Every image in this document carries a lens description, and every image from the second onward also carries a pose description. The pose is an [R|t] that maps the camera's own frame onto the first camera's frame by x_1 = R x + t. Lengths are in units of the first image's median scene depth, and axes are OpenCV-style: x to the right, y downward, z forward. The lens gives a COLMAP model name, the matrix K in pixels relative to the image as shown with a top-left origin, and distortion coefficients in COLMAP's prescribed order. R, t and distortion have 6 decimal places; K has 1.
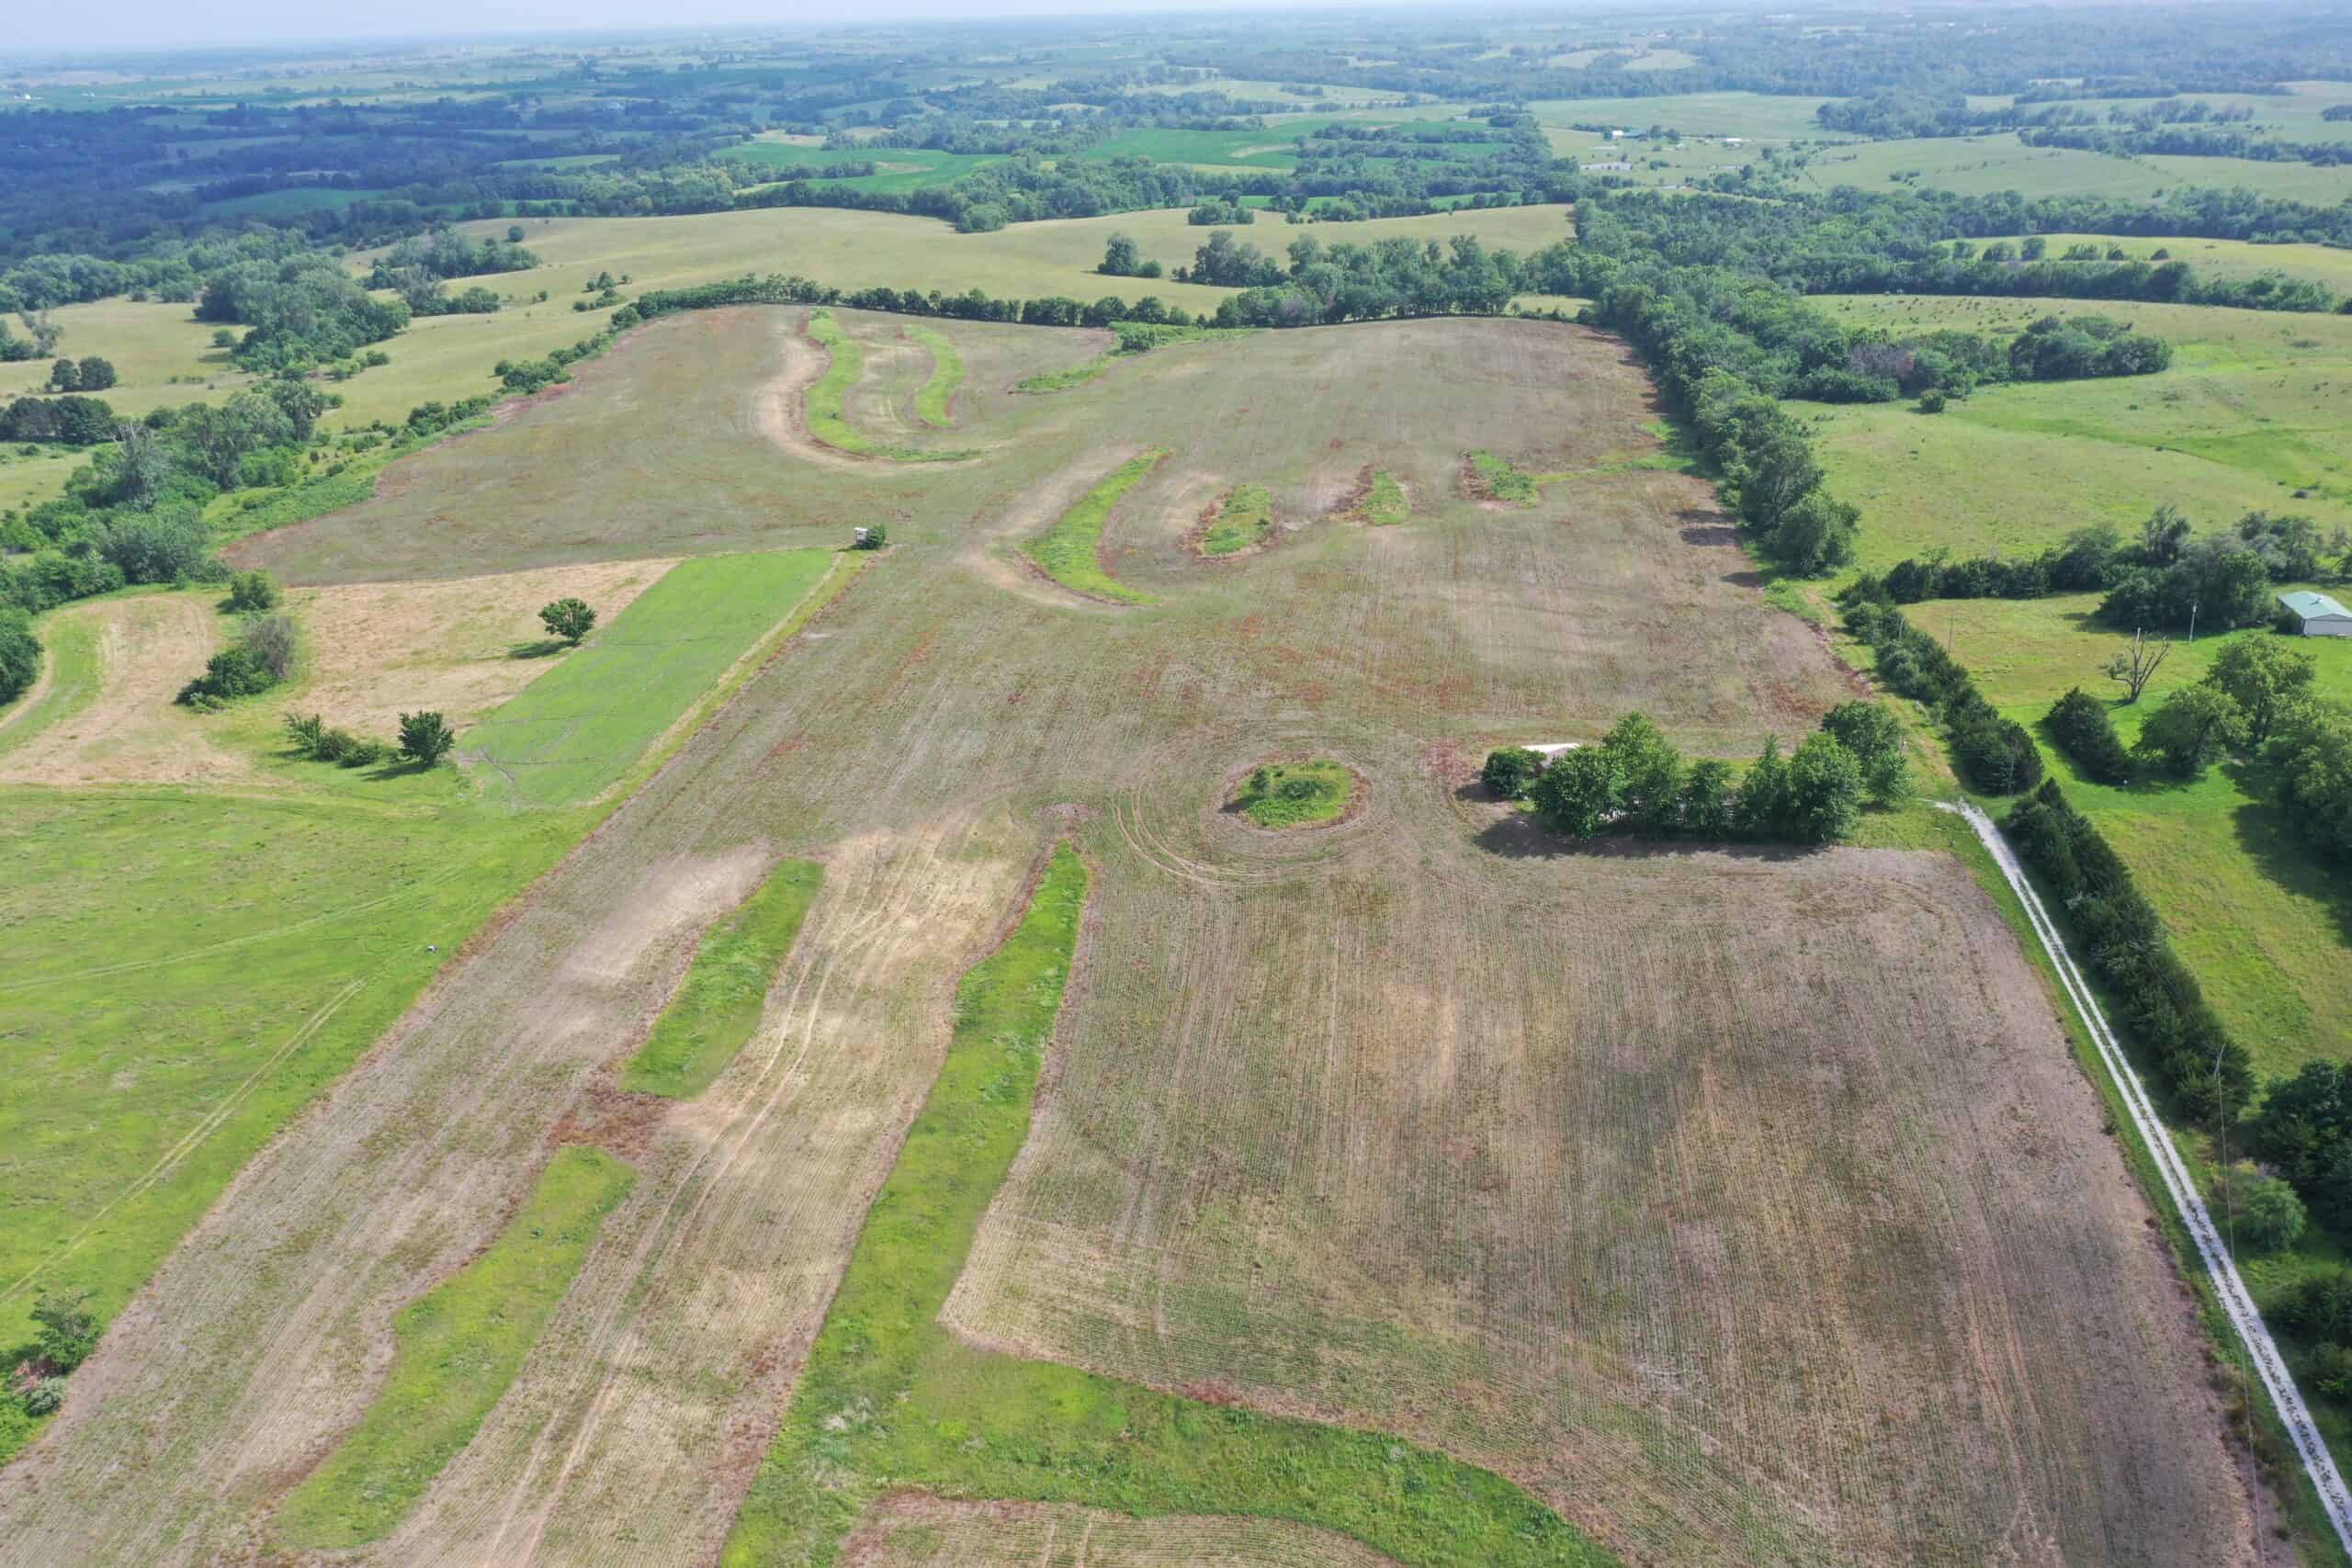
lens RADIAL K [[1864.9, 0, 1171.0], [0, 1864.9, 782.0], [0, 0, 1]] dist [-0.006775, 0.002533]
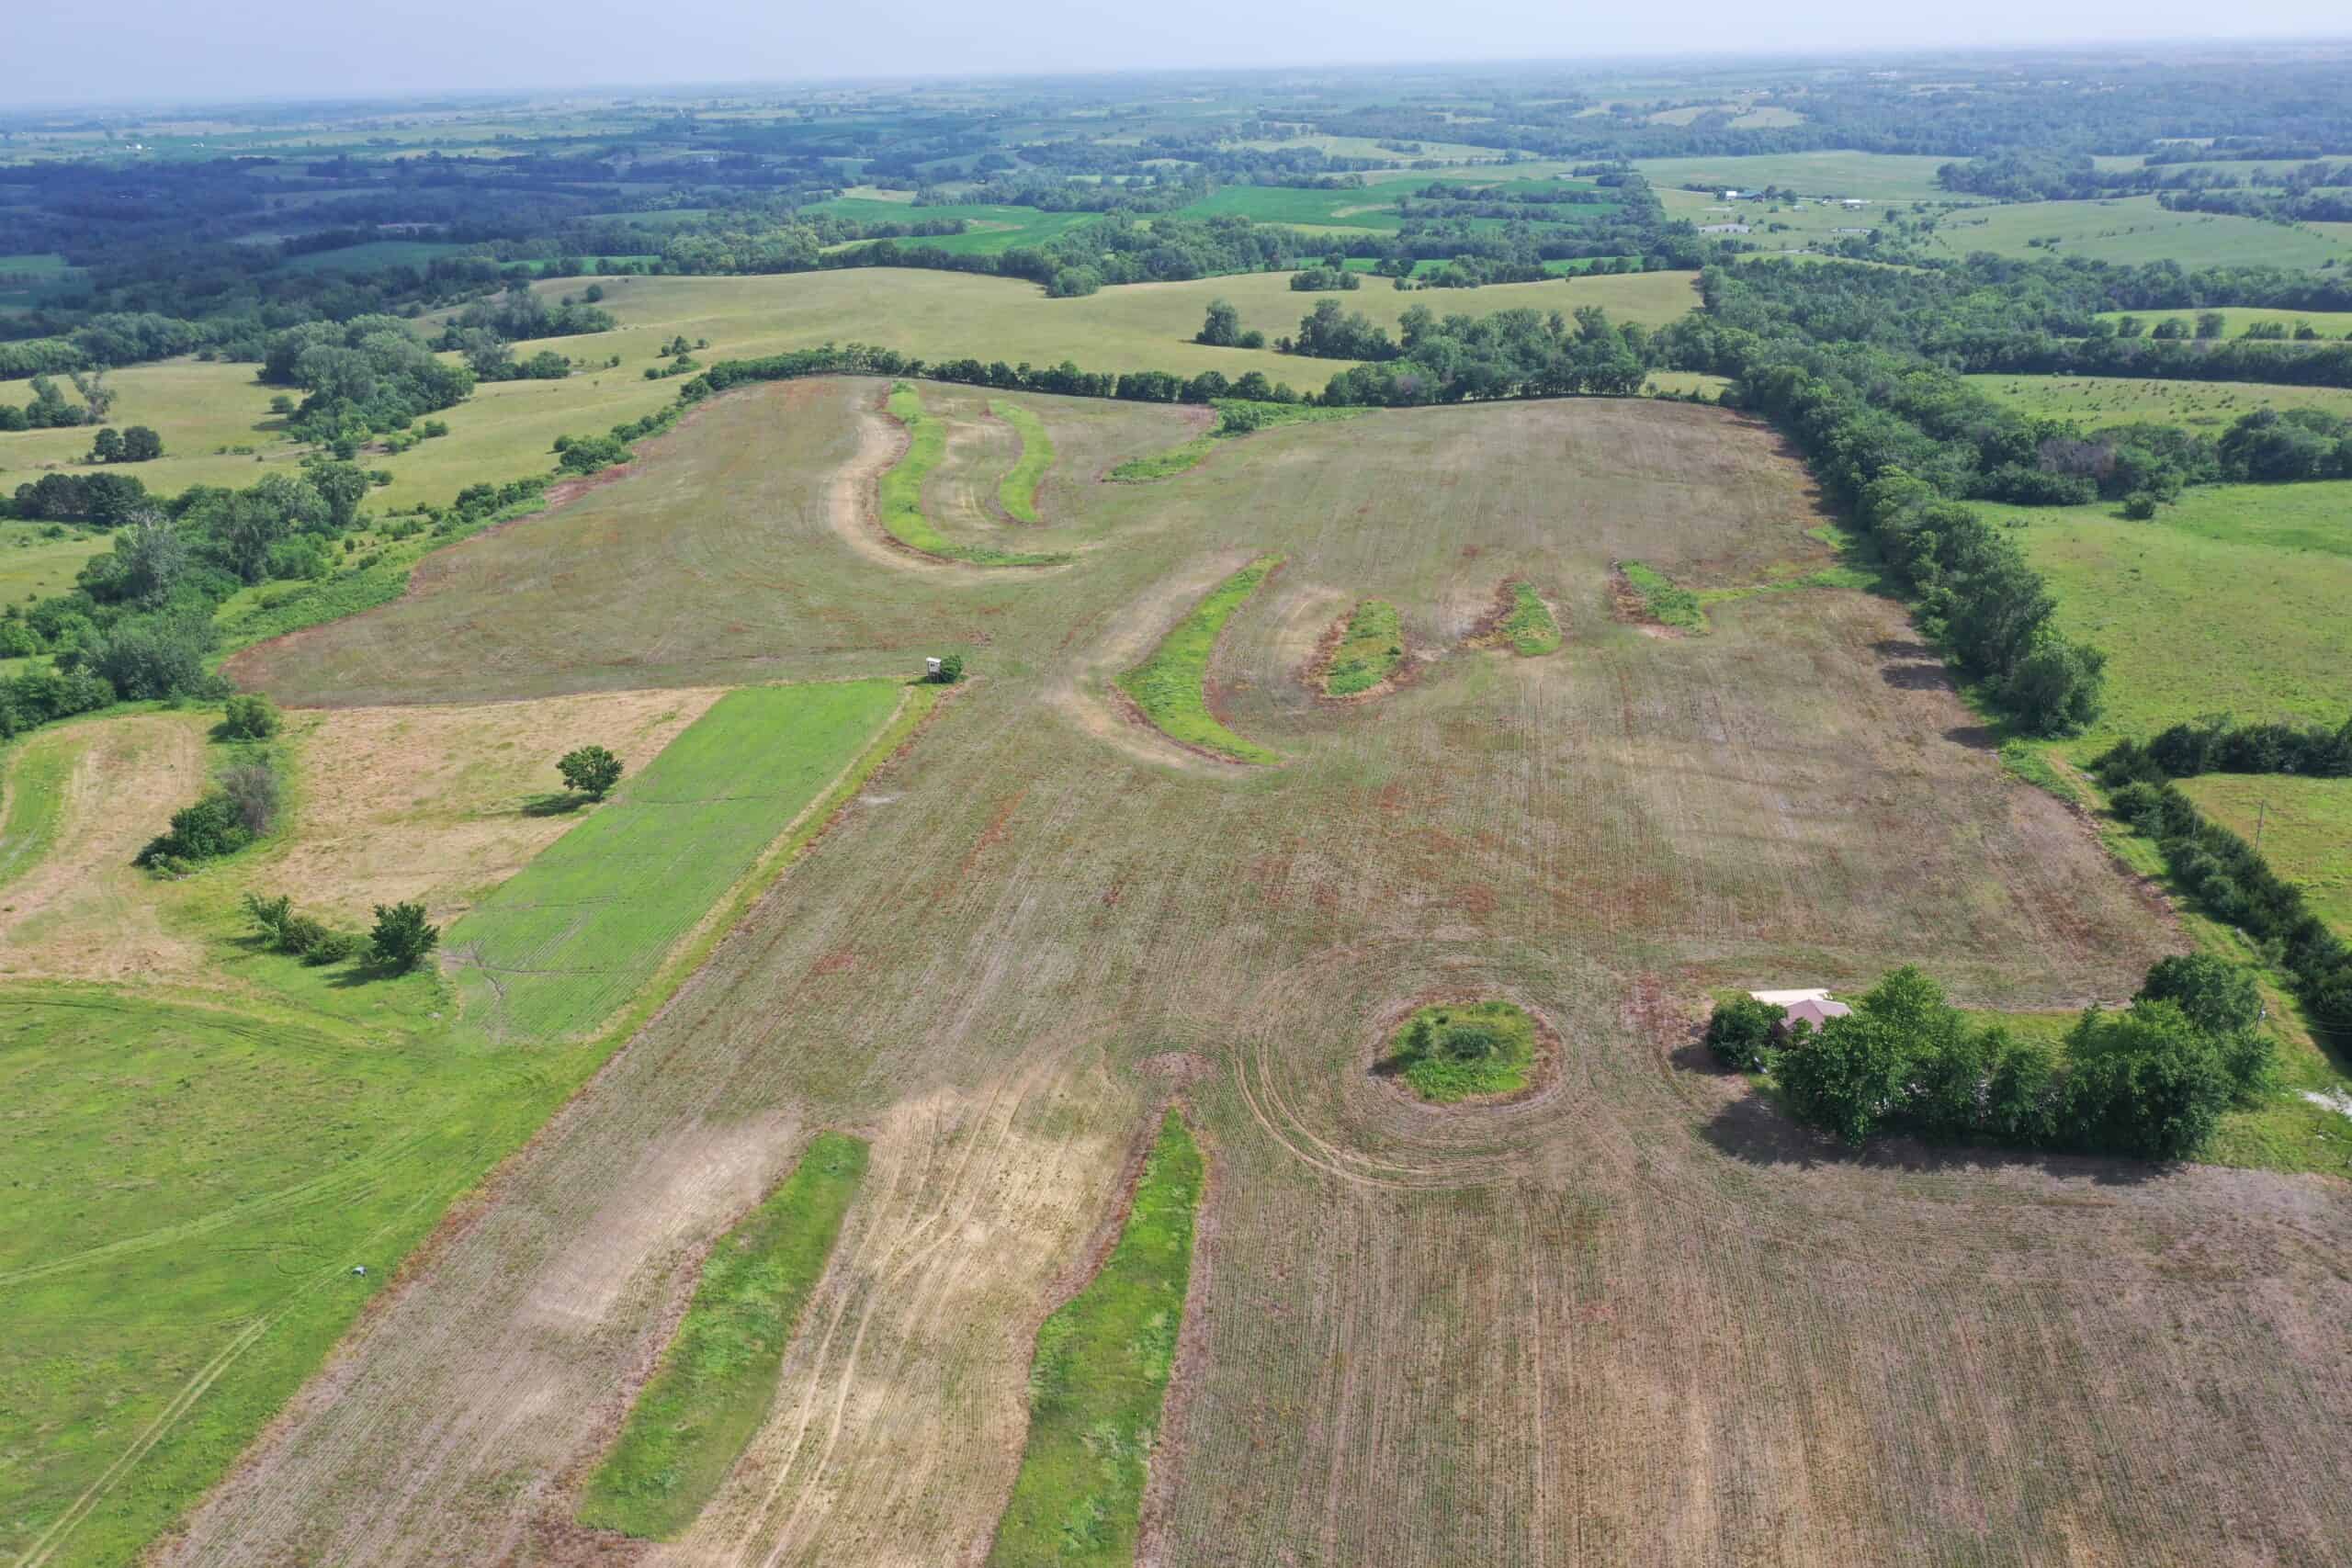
lens RADIAL K [[1862.4, 0, 1171.4], [0, 1862.4, 784.5], [0, 0, 1]] dist [-0.006014, 0.002565]
pose [[0.998971, 0.018510, -0.041415, -0.010359], [-0.019500, 0.999531, -0.023633, -0.032654], [0.040958, 0.024416, 0.998862, 0.077010]]
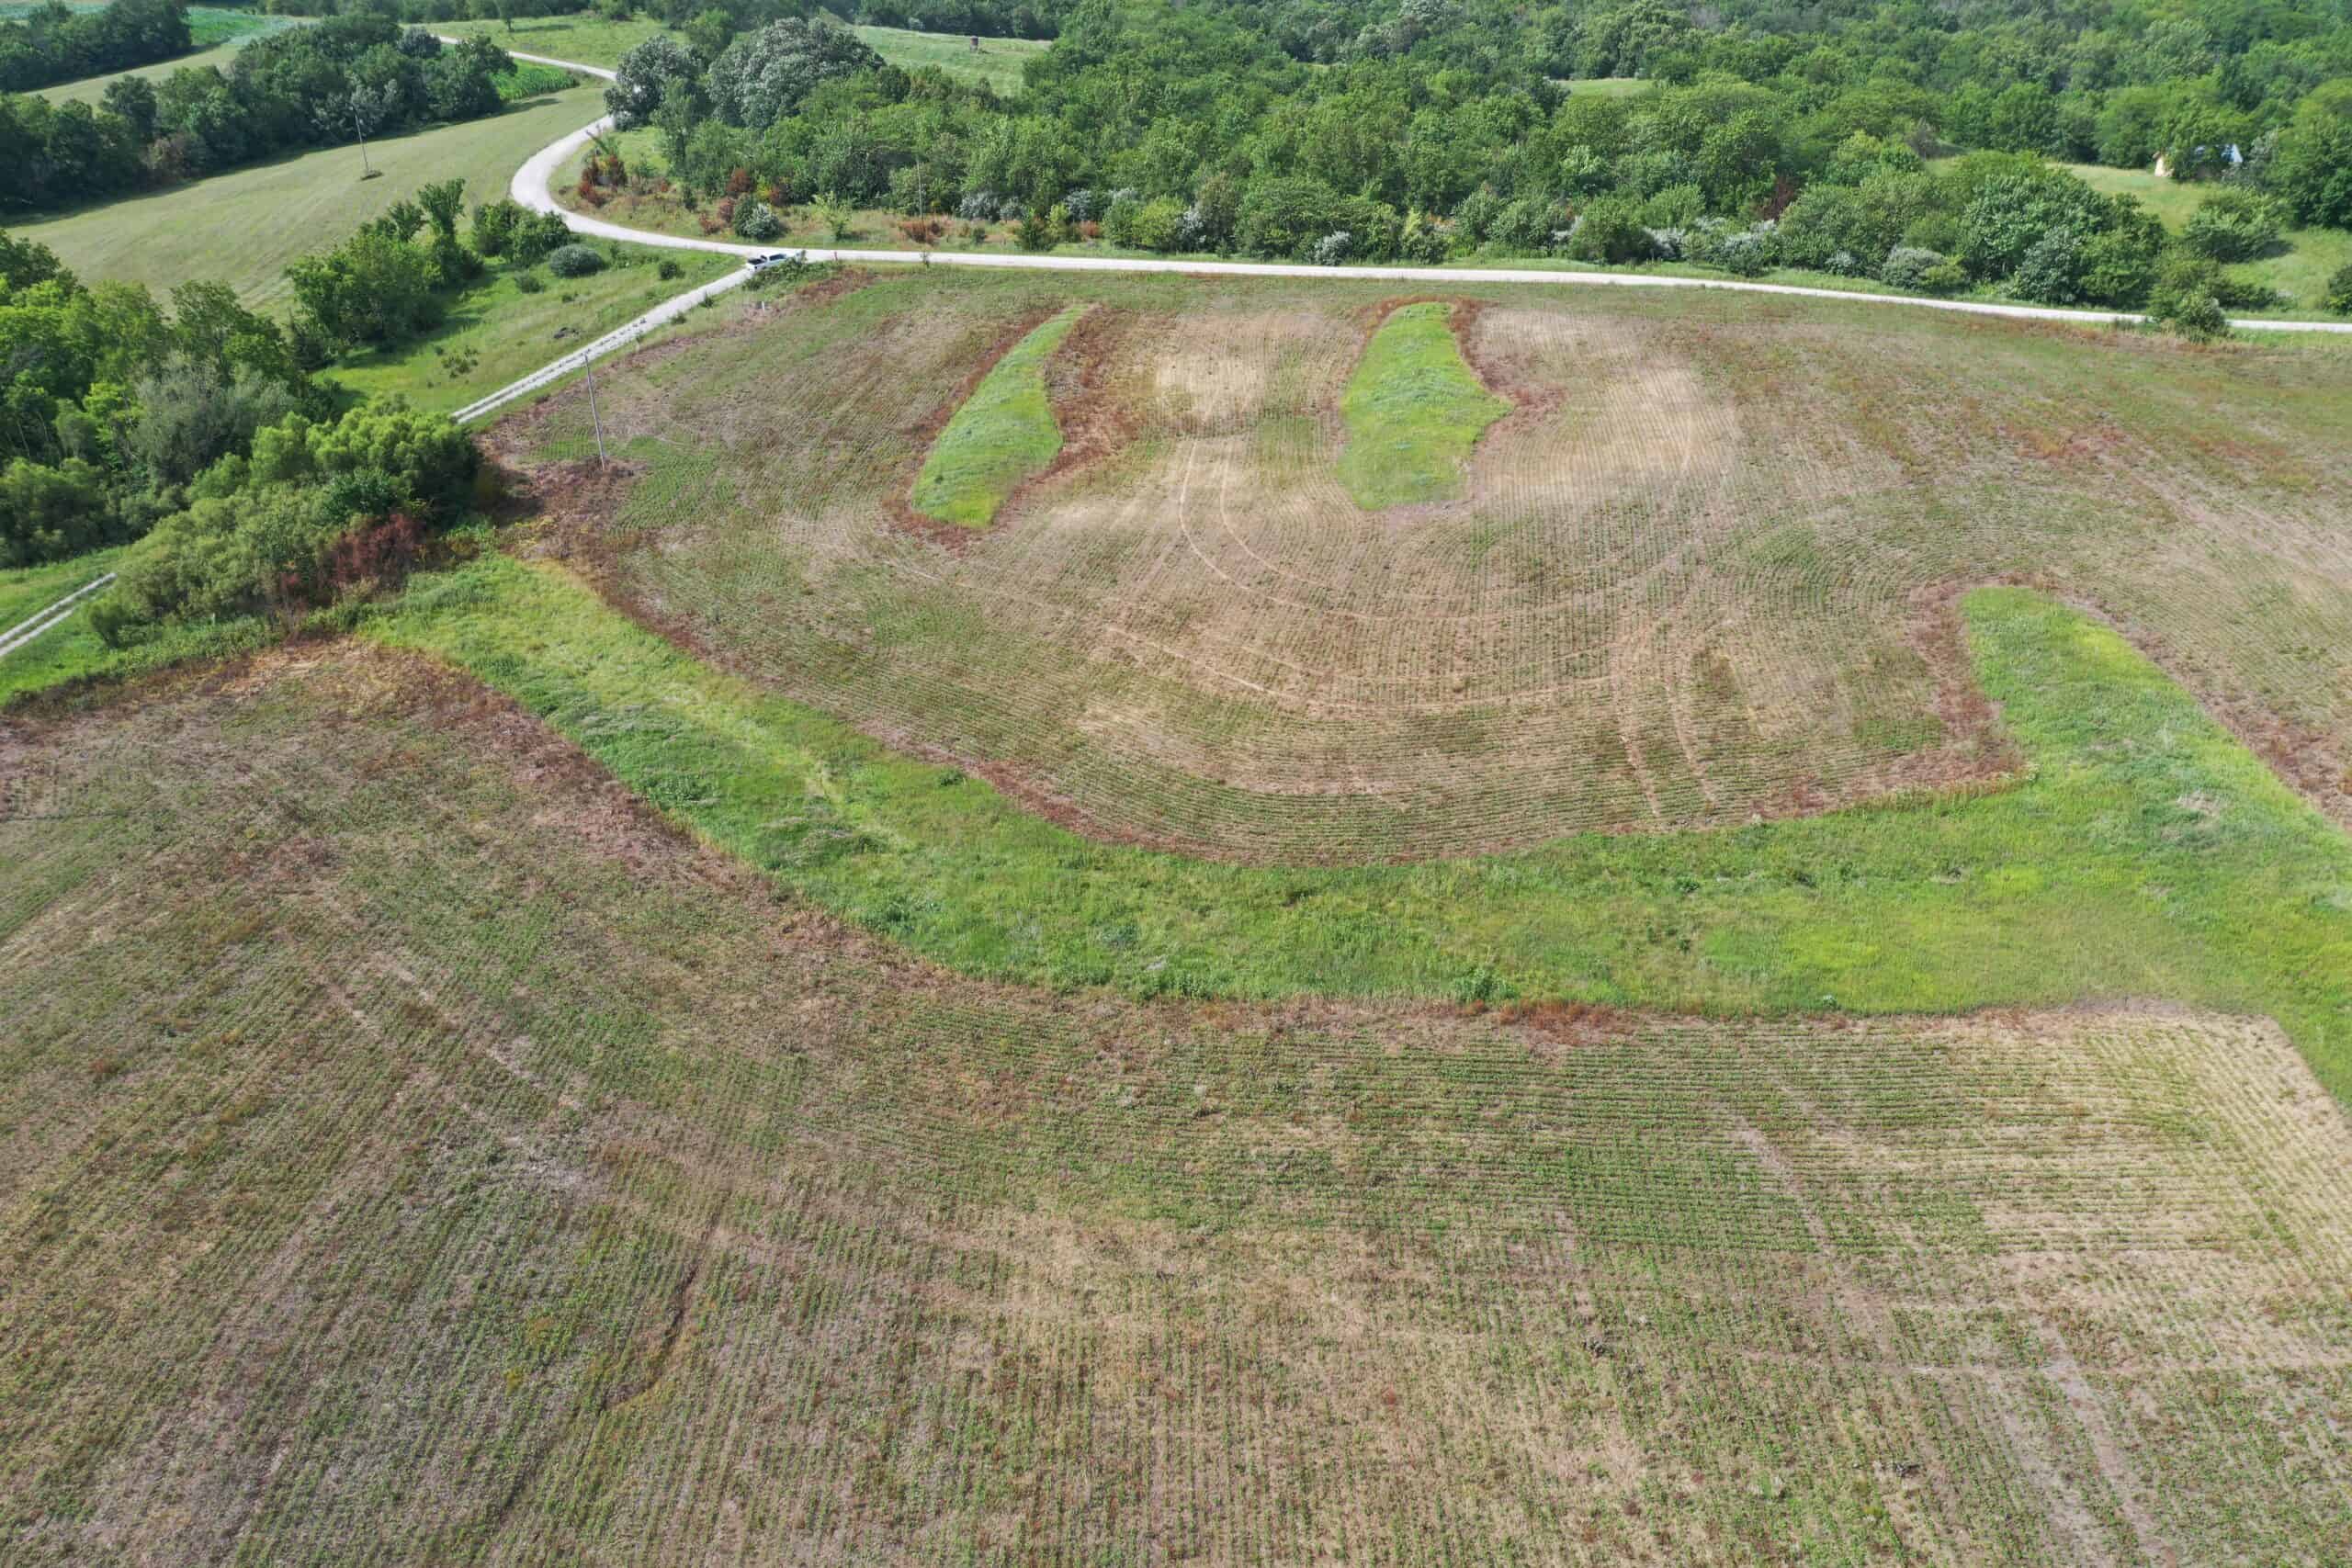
lens RADIAL K [[1849.8, 0, 1176.4], [0, 1849.8, 788.8], [0, 0, 1]] dist [-0.002228, -0.000342]
pose [[-0.987912, 0.110172, -0.109051, 0.037261], [-0.015610, 0.629206, 0.777082, -0.014035], [0.154228, 0.769391, -0.619880, 0.288777]]
